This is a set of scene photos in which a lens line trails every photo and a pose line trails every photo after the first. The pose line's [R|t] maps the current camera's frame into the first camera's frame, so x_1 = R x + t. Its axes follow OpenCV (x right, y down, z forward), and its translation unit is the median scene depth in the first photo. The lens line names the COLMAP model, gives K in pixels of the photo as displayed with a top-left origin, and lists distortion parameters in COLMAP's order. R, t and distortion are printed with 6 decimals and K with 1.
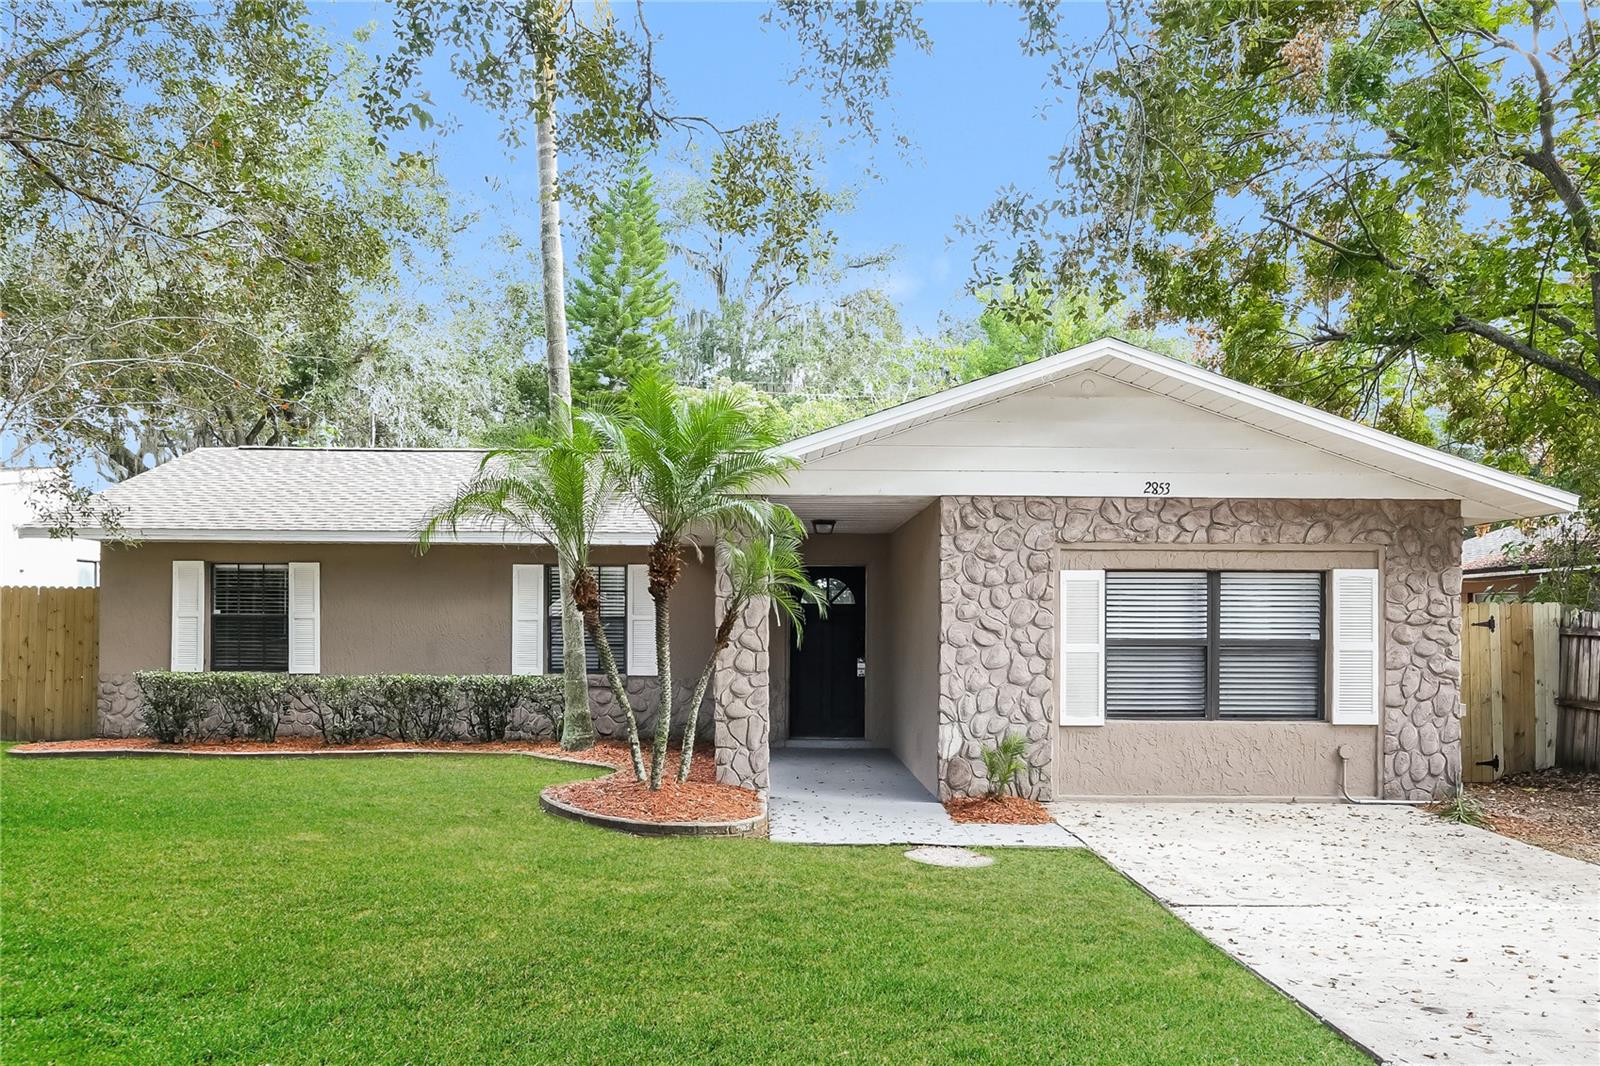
lens RADIAL K [[1051.3, 0, 803.4], [0, 1051.3, 540.7], [0, 0, 1]] dist [-0.003310, 0.000618]
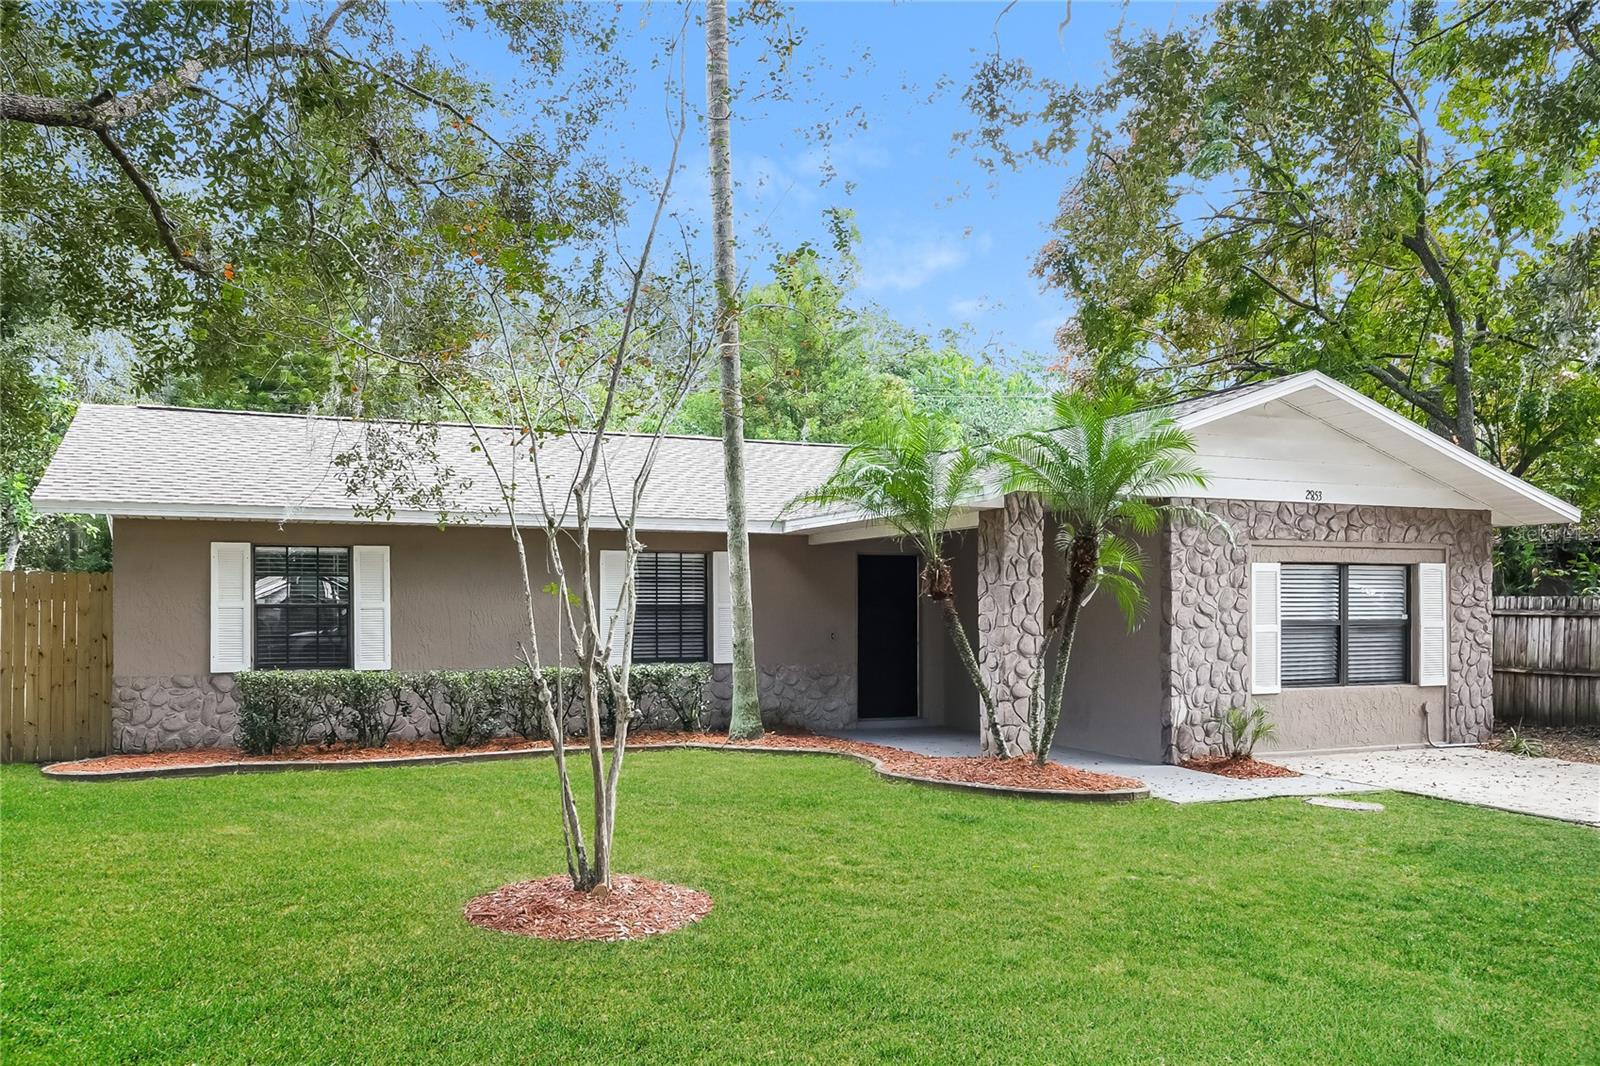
lens RADIAL K [[1051.3, 0, 810.5], [0, 1051.3, 530.7], [0, 0, 1]] dist [-0.003310, 0.000618]
pose [[0.944594, 0.016819, 0.327809, -0.605363], [-0.018075, 0.999836, 0.000783, 0.000315], [-0.327742, -0.006665, 0.944744, 0.048128]]
